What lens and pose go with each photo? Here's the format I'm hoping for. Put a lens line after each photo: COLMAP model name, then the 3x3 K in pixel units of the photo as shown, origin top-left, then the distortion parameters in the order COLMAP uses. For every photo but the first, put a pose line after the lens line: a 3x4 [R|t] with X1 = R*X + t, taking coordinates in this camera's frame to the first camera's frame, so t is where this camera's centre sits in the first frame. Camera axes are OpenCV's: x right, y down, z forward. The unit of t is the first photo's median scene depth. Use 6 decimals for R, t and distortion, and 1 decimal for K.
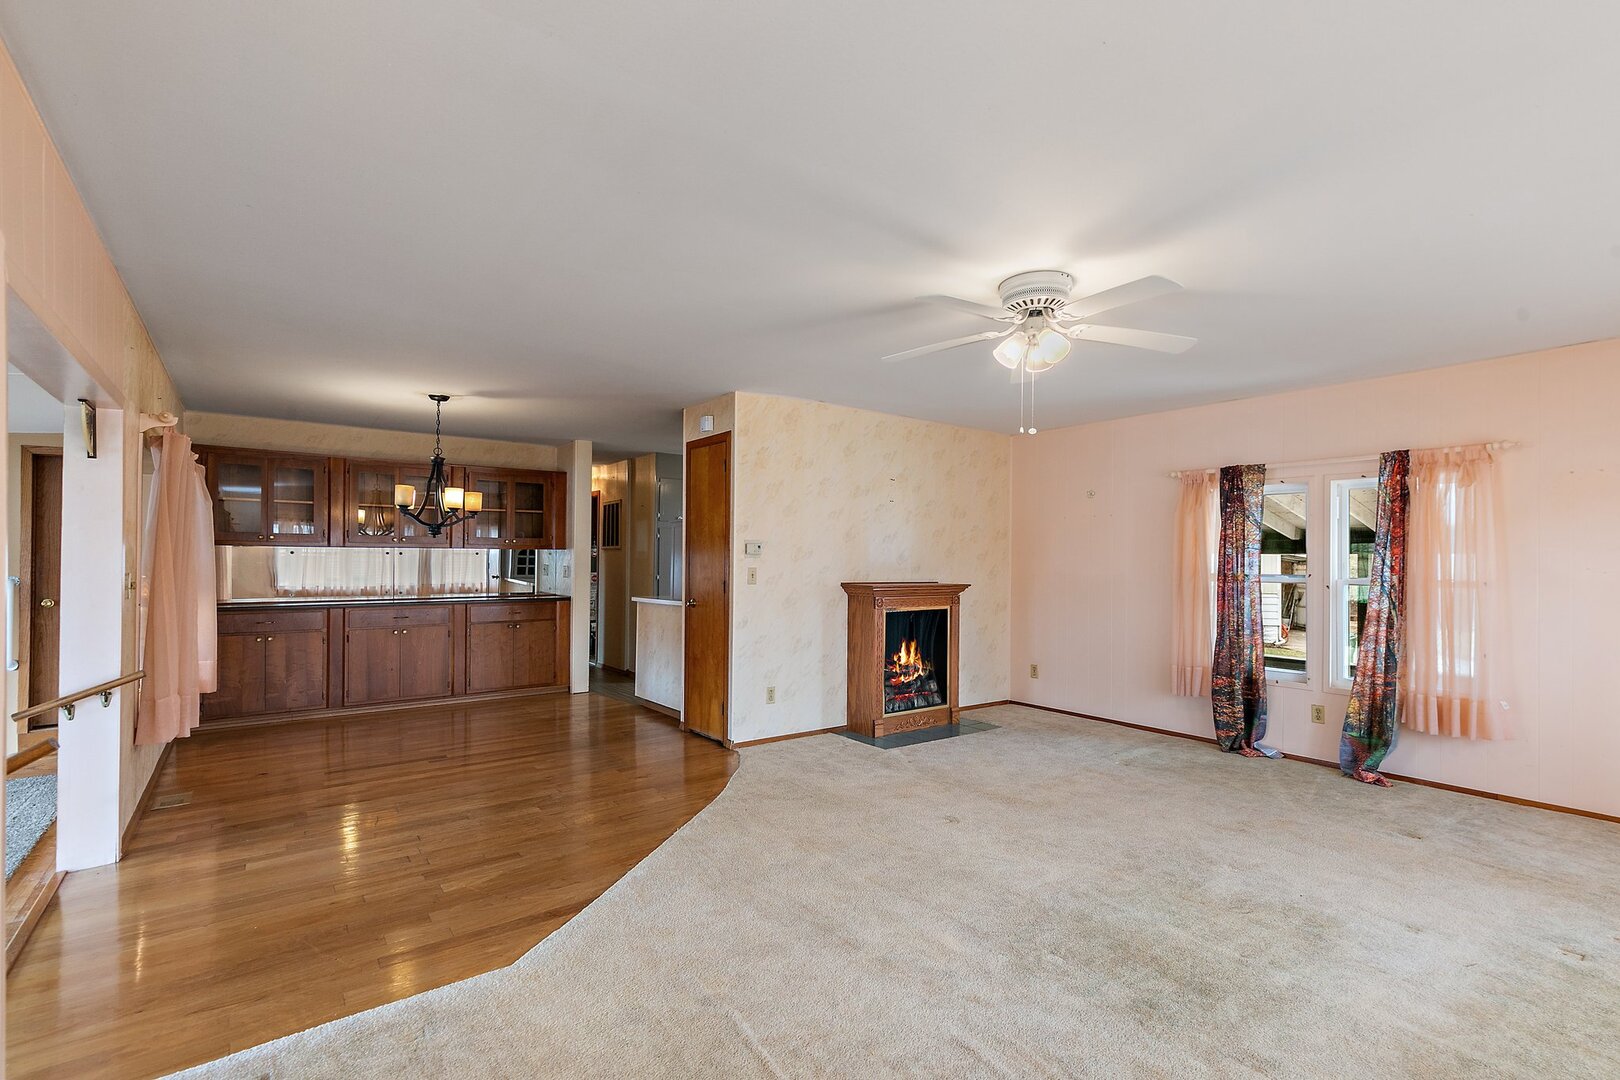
lens RADIAL K [[732.6, 0, 814.6], [0, 732.6, 555.2], [0, 0, 1]] dist [0.000169, -0.000069]
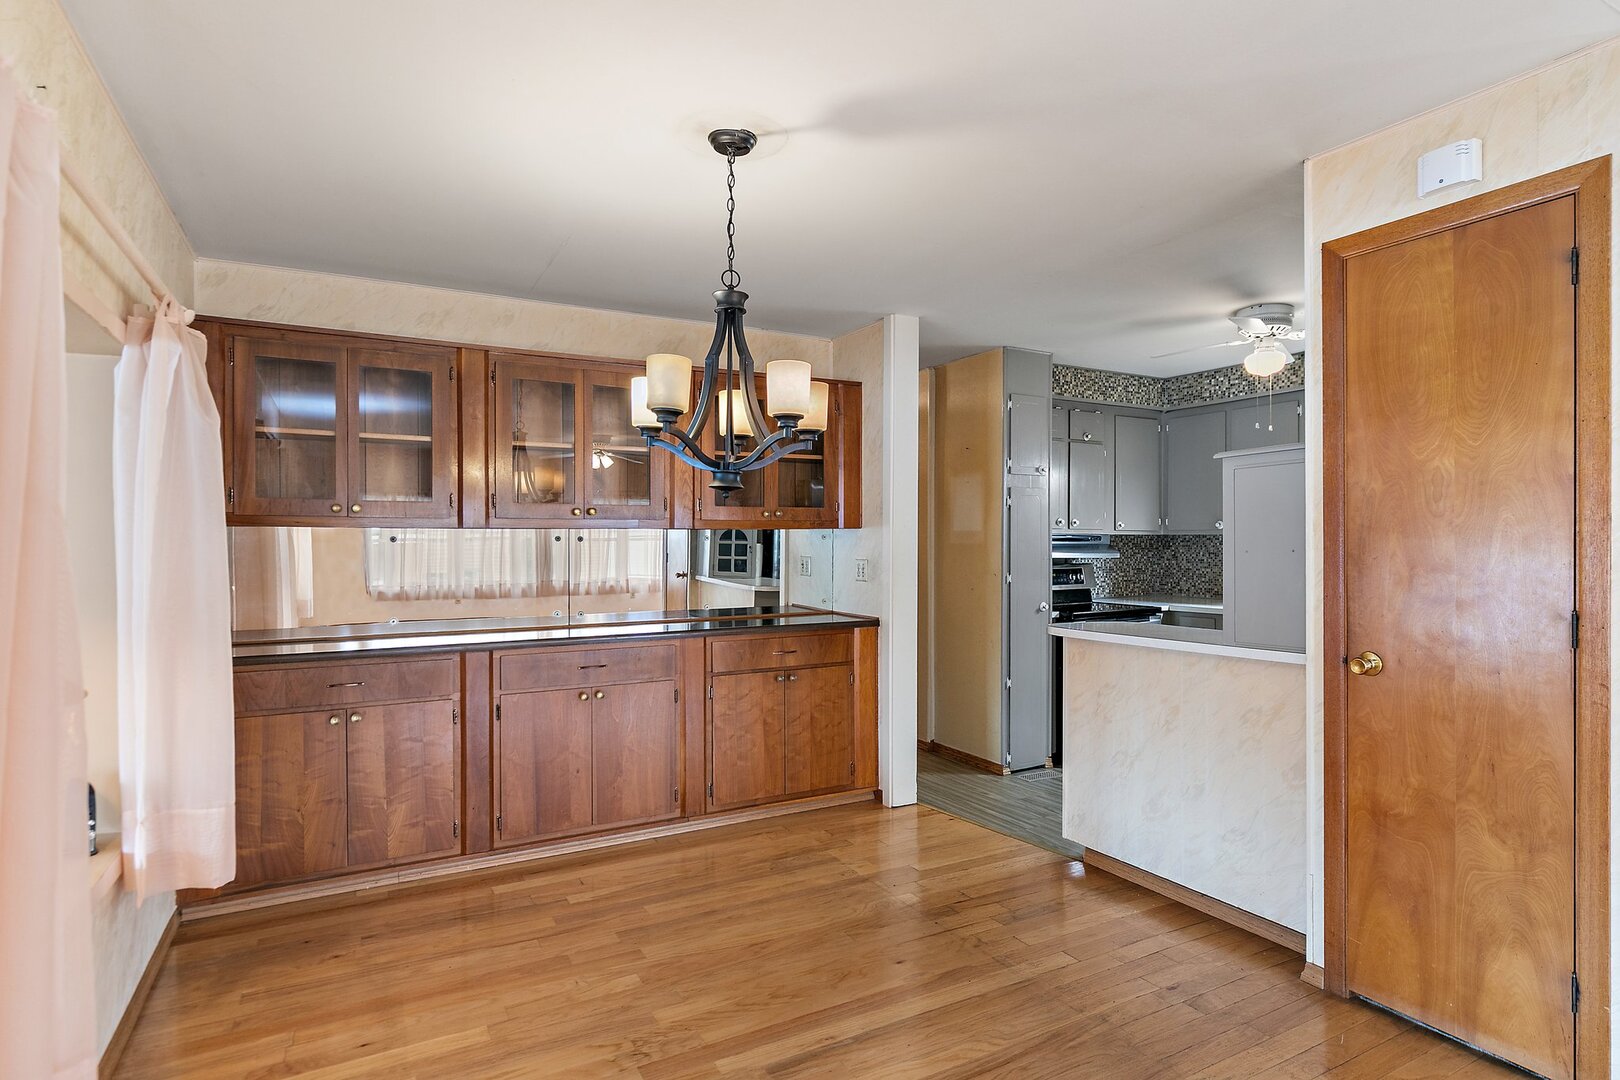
lens RADIAL K [[853.5, 0, 810.0], [0, 853.5, 540.0], [0, 0, 1]] dist [0.004954, -0.000150]
pose [[0.987660, -0.009613, -0.156320, -0.357322], [0.010128, 0.999946, 0.002503, -0.001964], [0.156288, -0.004056, 0.987703, 0.489497]]
